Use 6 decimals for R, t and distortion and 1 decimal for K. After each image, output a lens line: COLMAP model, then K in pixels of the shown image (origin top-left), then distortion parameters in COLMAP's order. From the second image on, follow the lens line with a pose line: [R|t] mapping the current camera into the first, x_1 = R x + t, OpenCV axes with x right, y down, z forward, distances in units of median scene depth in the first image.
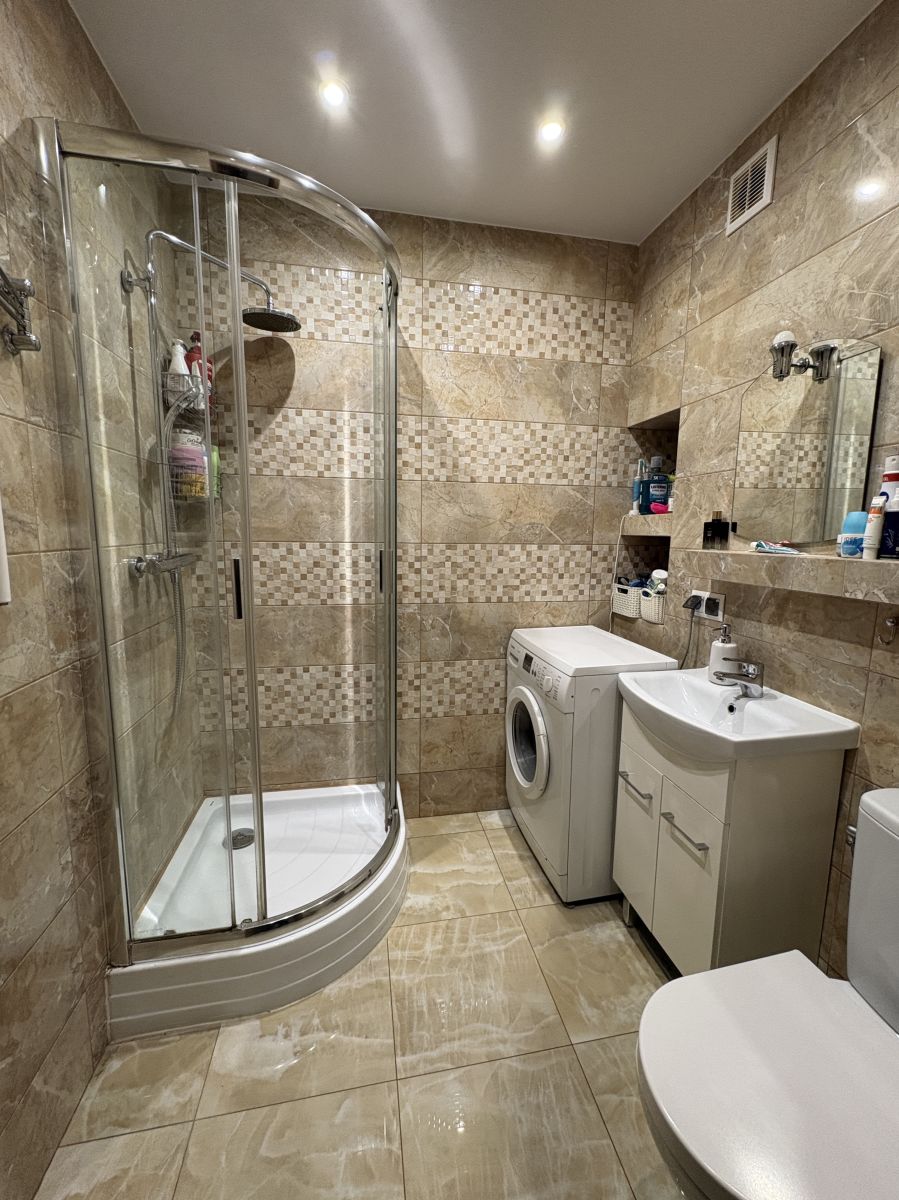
lens RADIAL K [[480.3, 0, 446.0], [0, 480.3, 598.1], [0, 0, 1]] dist [0.000265, -0.000300]
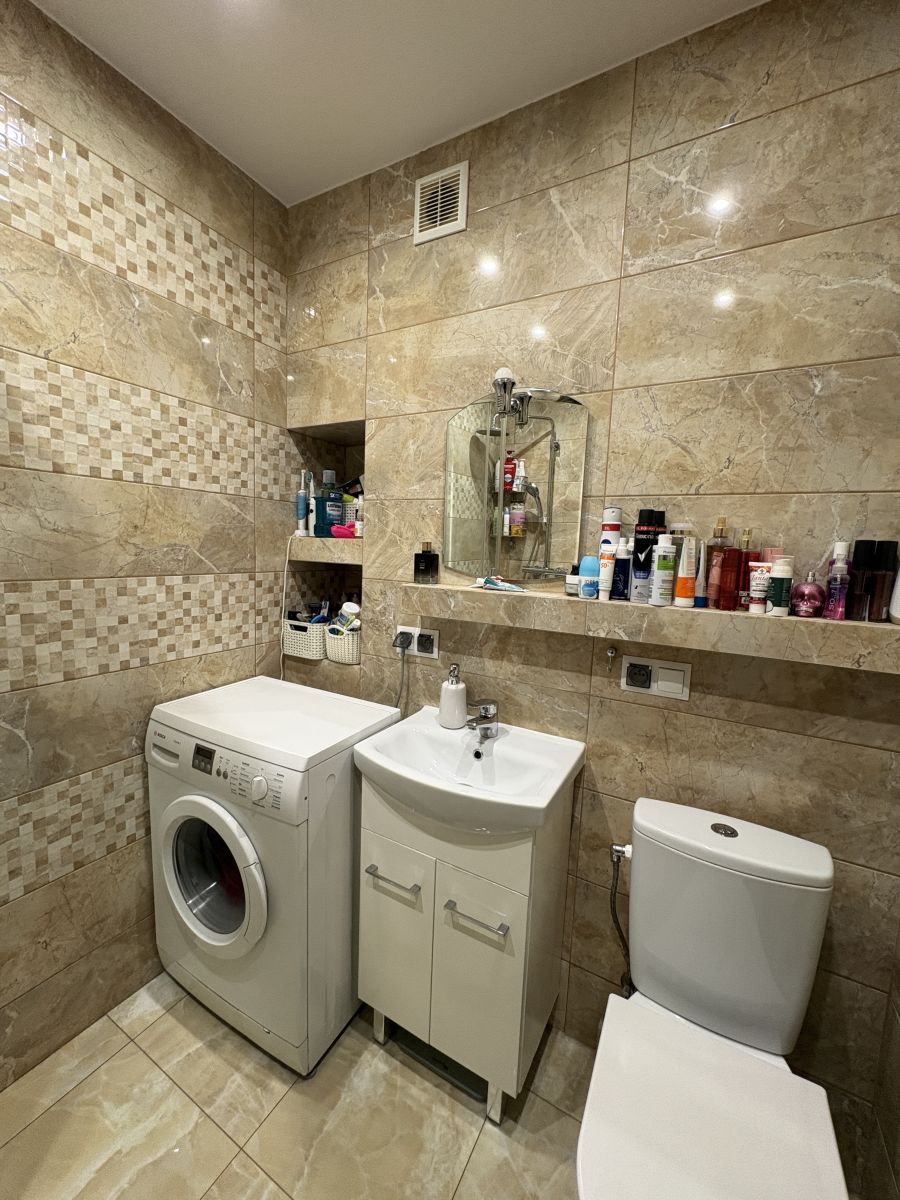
lens RADIAL K [[480.3, 0, 453.9], [0, 480.3, 600.2], [0, 0, 1]] dist [0.000265, -0.000300]
pose [[0.638899, -0.075263, 0.765601, -0.105348], [0.077631, 0.996430, 0.033171, -0.083076], [-0.765364, 0.038241, 0.642460, 0.320120]]
